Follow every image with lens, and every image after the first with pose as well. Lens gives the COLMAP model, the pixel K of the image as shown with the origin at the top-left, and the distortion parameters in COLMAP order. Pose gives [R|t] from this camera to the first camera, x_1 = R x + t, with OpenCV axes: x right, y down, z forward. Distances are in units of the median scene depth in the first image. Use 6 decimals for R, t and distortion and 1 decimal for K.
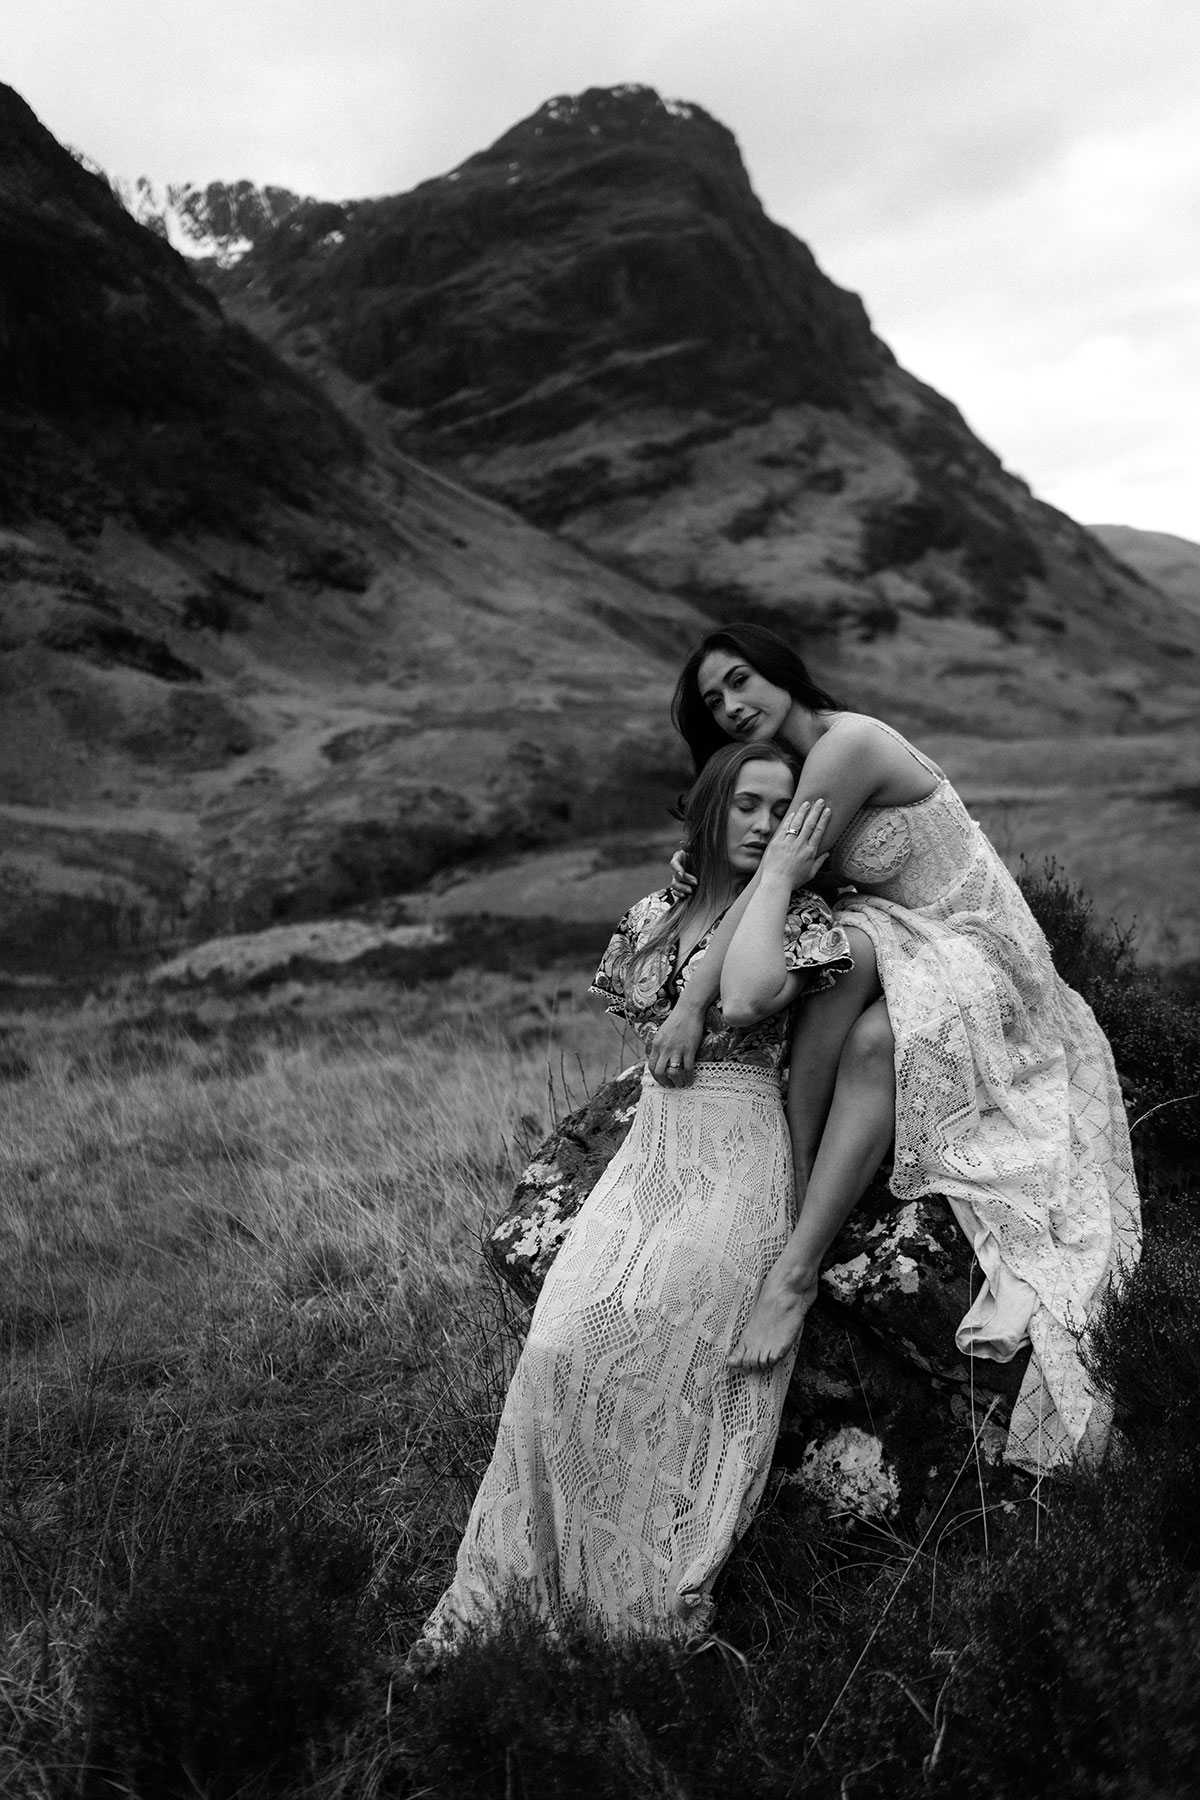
lens RADIAL K [[1360.4, 0, 565.0], [0, 1360.4, 895.7], [0, 0, 1]] dist [0.044926, -0.097357]
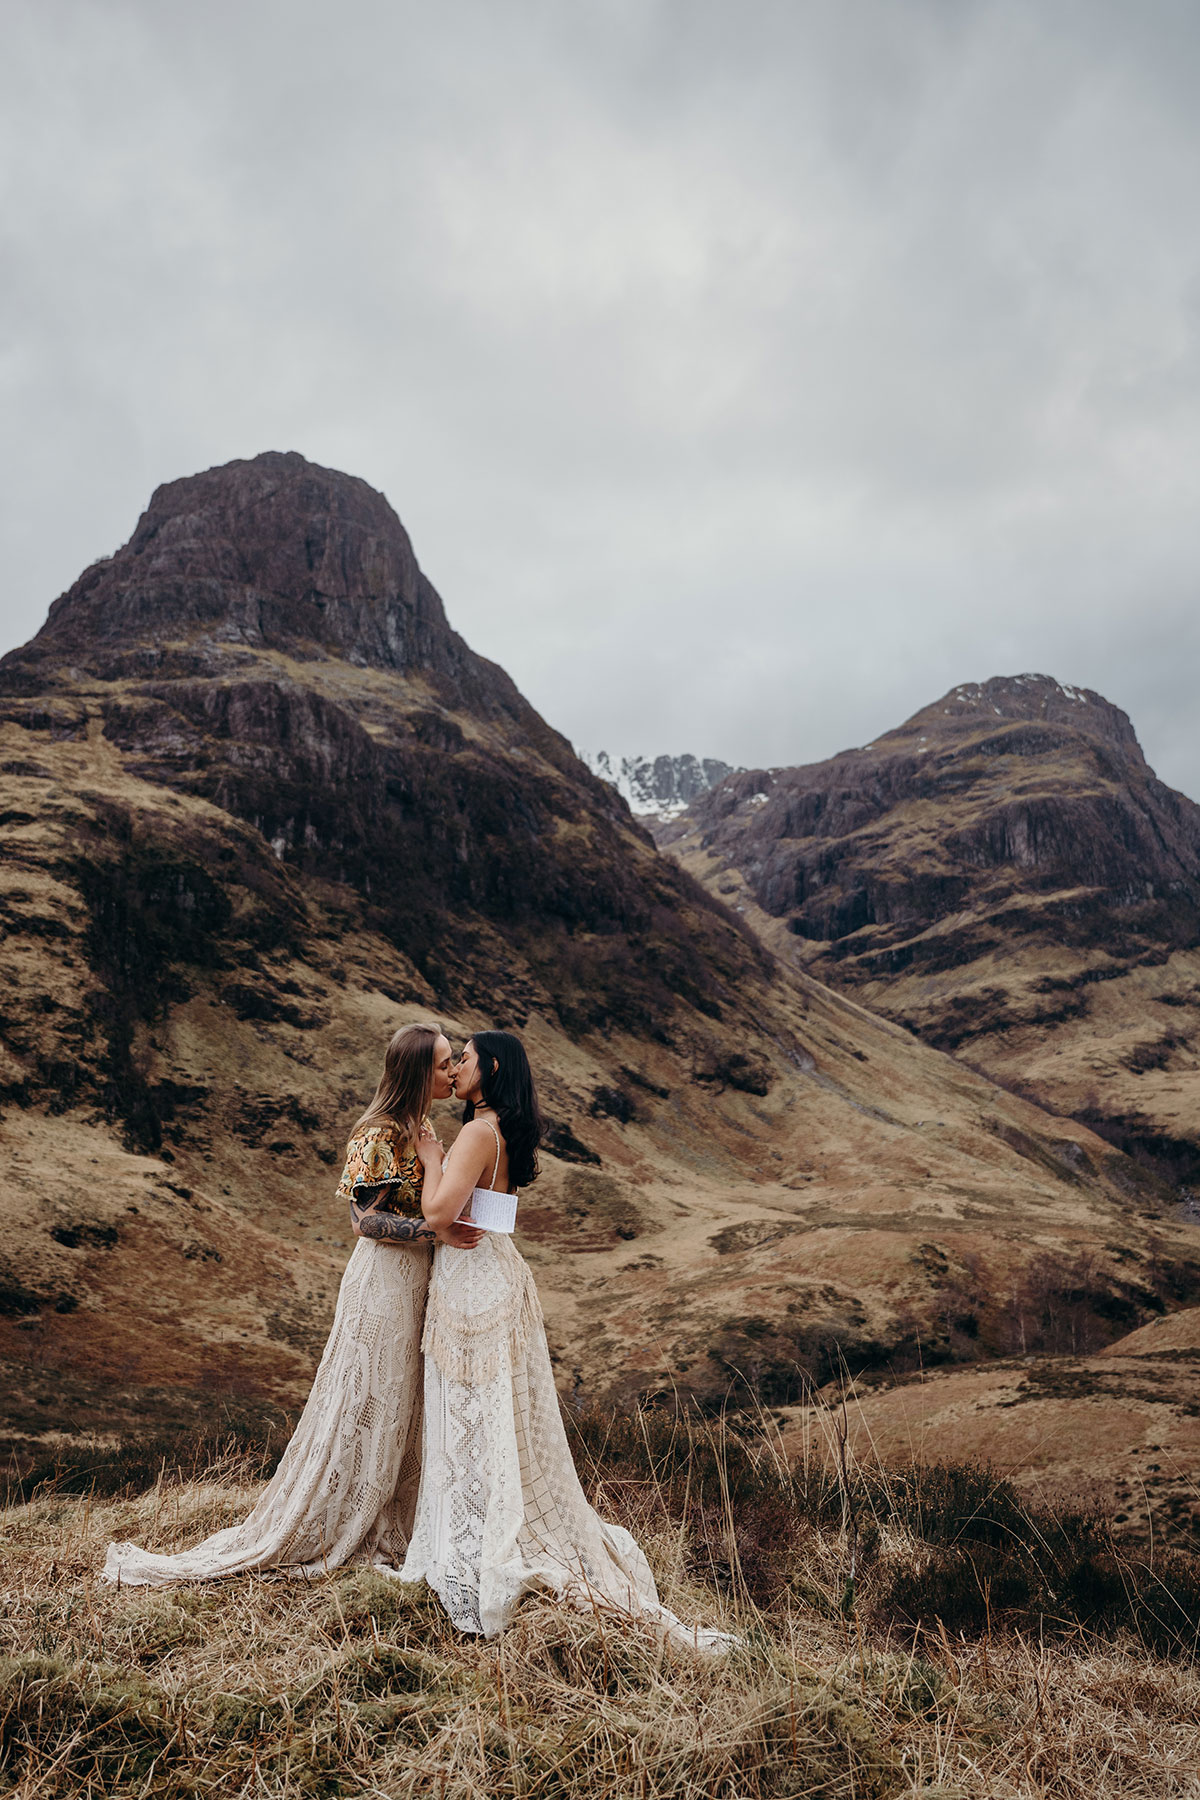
lens RADIAL K [[1547.6, 0, 606.9], [0, 1547.6, 907.0], [0, 0, 1]] dist [-0.029748, 0.002056]
pose [[0.968765, 0.025258, -0.246690, 0.022513], [-0.100015, 0.950097, -0.295487, -0.001518], [0.226916, 0.310930, 0.922947, -0.154663]]
